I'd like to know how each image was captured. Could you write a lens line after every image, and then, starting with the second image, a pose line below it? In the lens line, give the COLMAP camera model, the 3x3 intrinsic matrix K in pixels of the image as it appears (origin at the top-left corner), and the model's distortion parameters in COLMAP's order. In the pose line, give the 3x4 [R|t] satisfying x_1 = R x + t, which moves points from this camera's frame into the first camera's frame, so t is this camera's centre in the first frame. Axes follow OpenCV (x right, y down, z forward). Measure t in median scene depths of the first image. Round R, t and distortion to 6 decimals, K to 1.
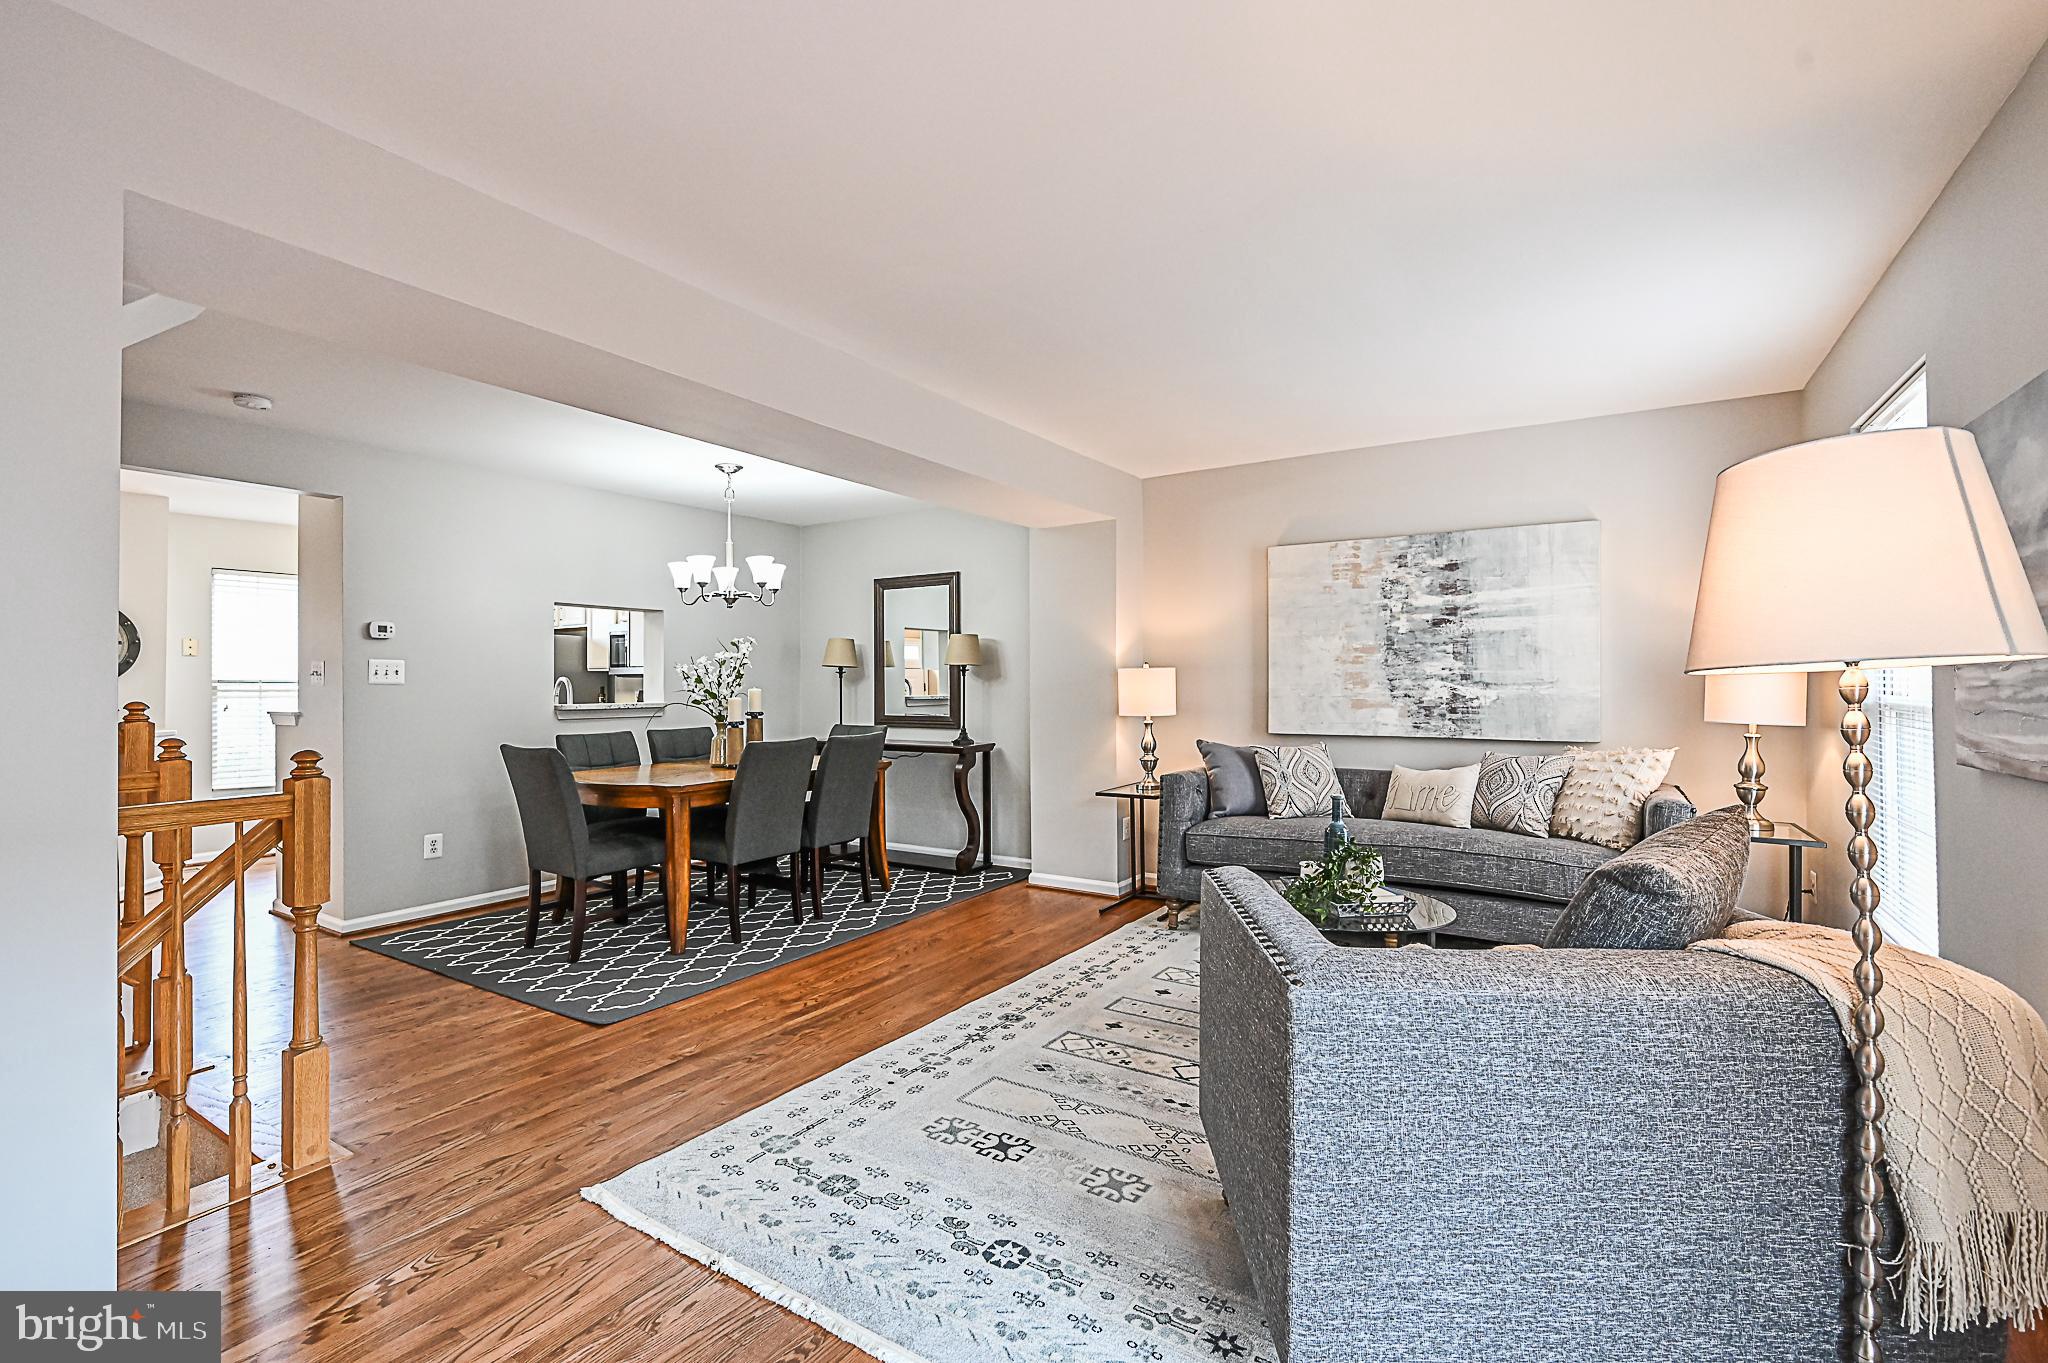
lens RADIAL K [[899.8, 0, 1020.1], [0, 899.8, 674.0], [0, 0, 1]] dist [-0.003383, 0.000443]
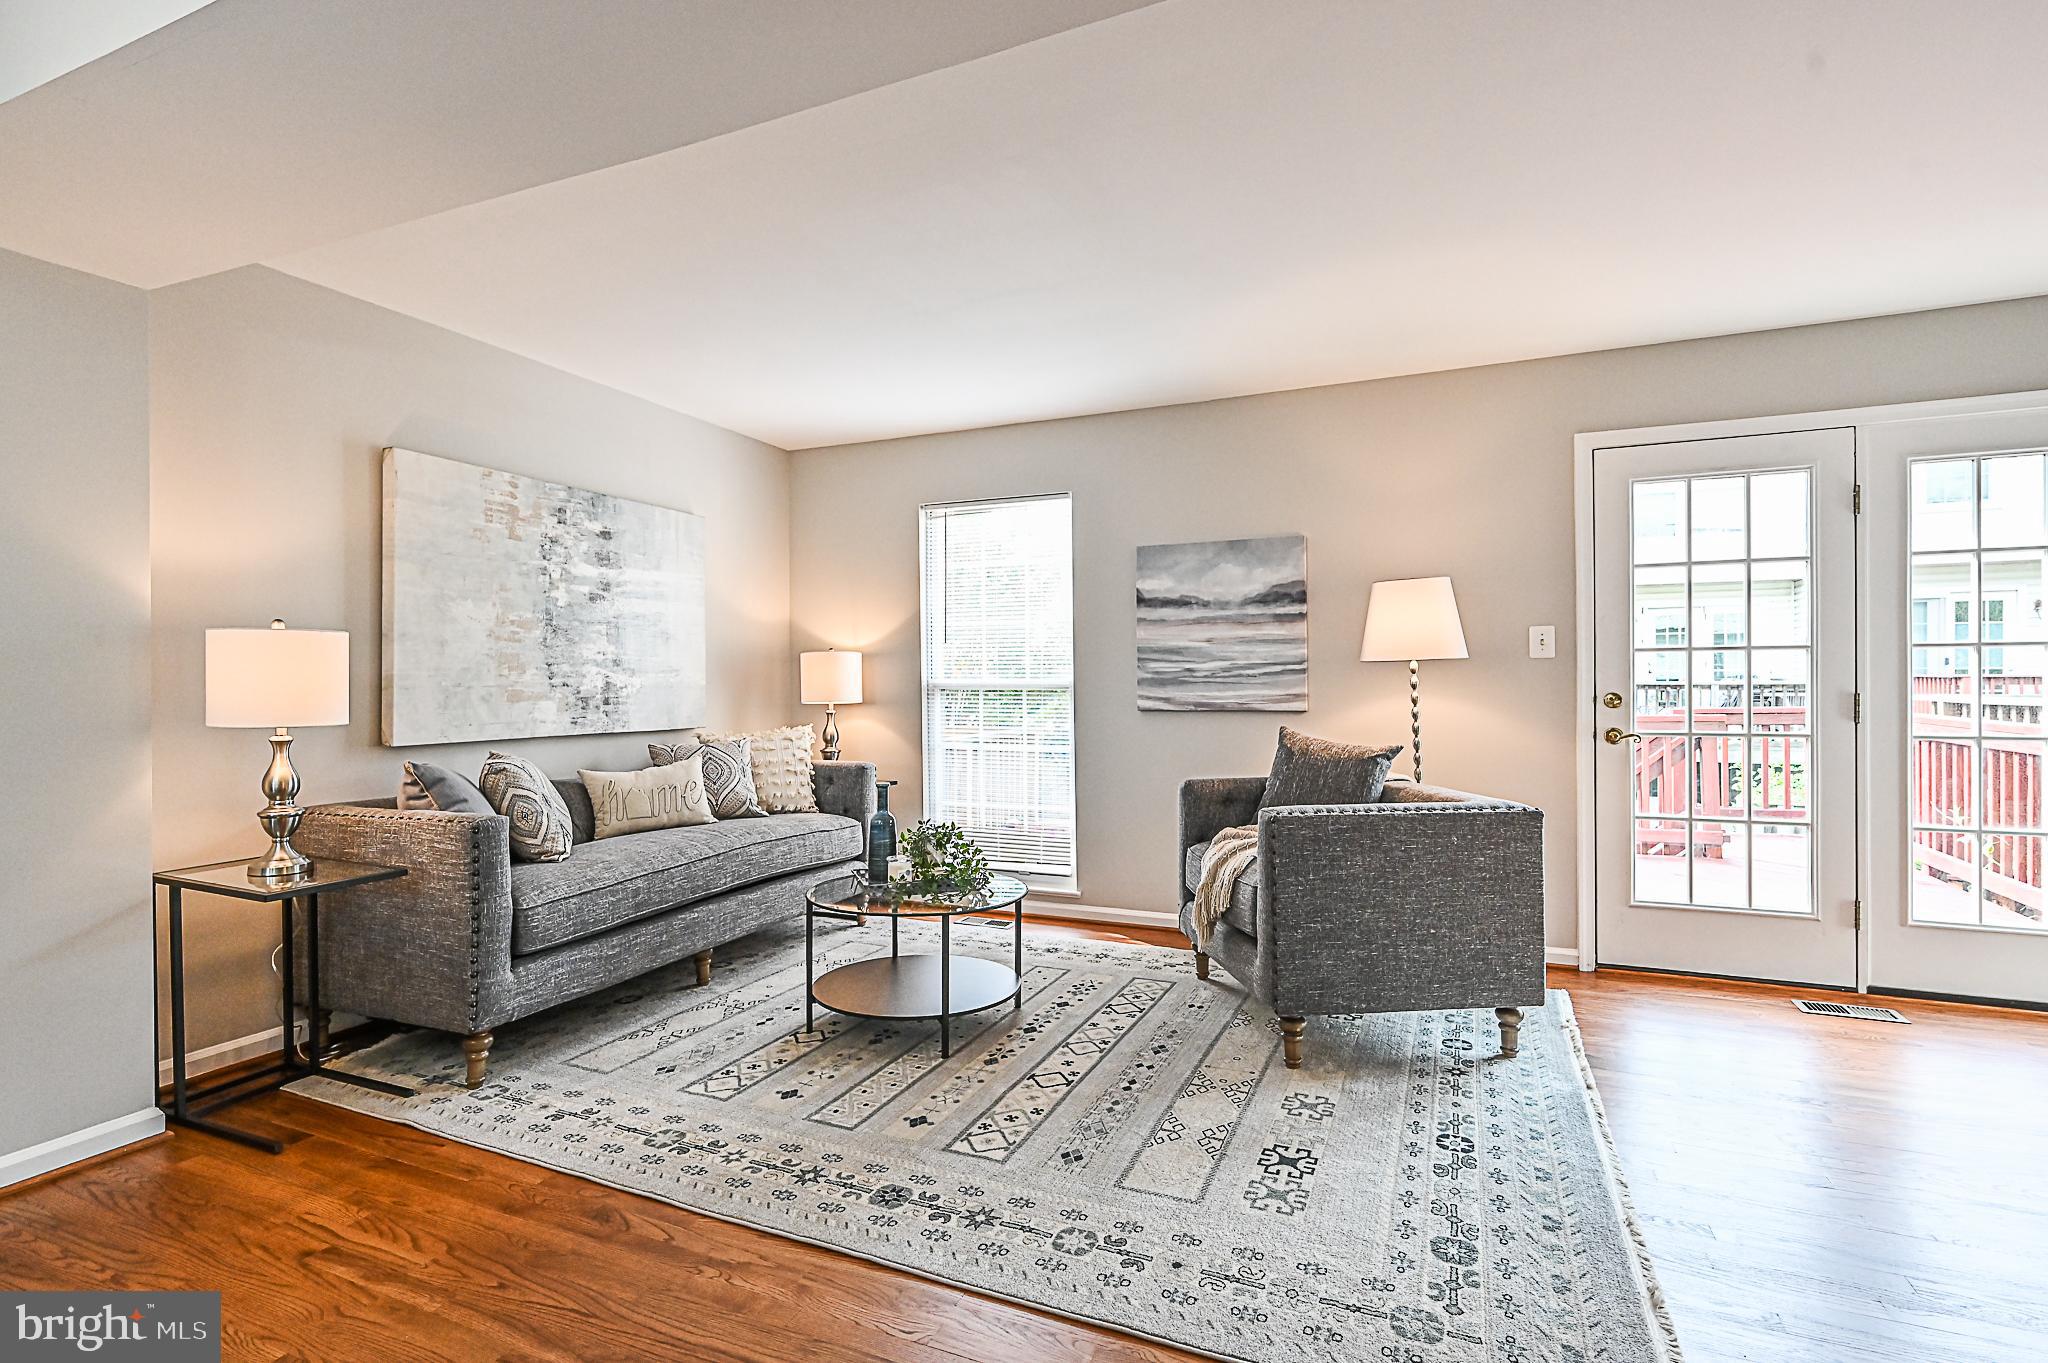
lens RADIAL K [[954.5, 0, 1033.0], [0, 954.5, 685.8], [0, 0, 1]] dist [-0.000758, 0.000415]
pose [[-0.153446, -0.001084, 0.988156, -0.488134], [-0.009409, 0.999956, -0.000365, 0.022056], [-0.988112, -0.009354, -0.153449, 0.731285]]
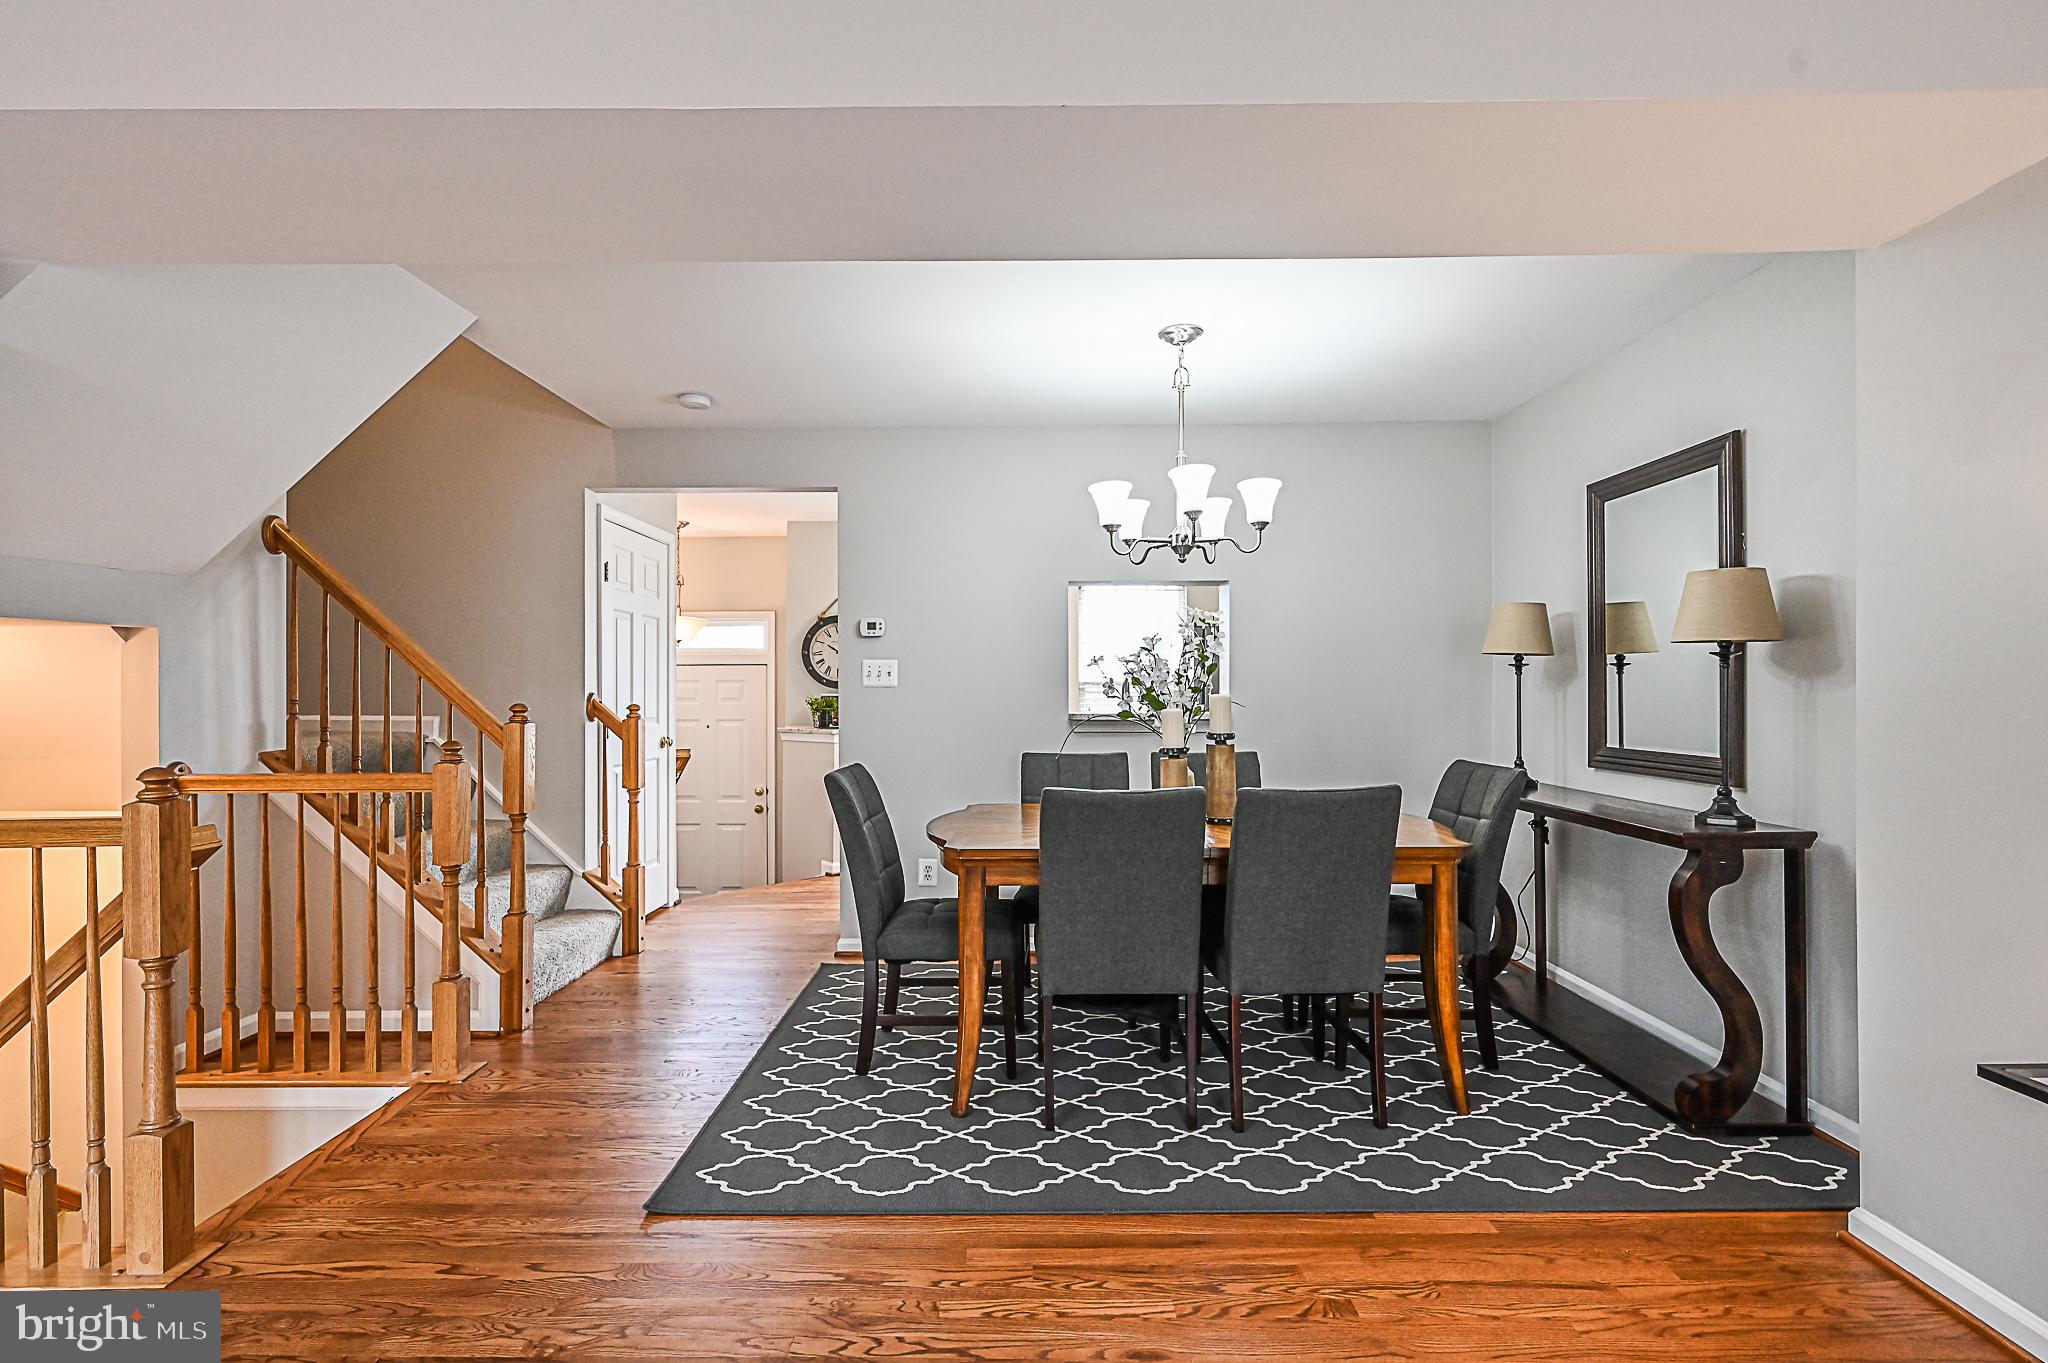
lens RADIAL K [[954.5, 0, 1020.1], [0, 954.5, 687.0], [0, 0, 1]] dist [-0.000758, 0.000415]
pose [[0.534899, 0.000327, -0.844916, 0.188653], [0.010095, 0.999926, 0.006778, 0.006863], [0.844856, -0.012155, 0.534856, 0.618556]]
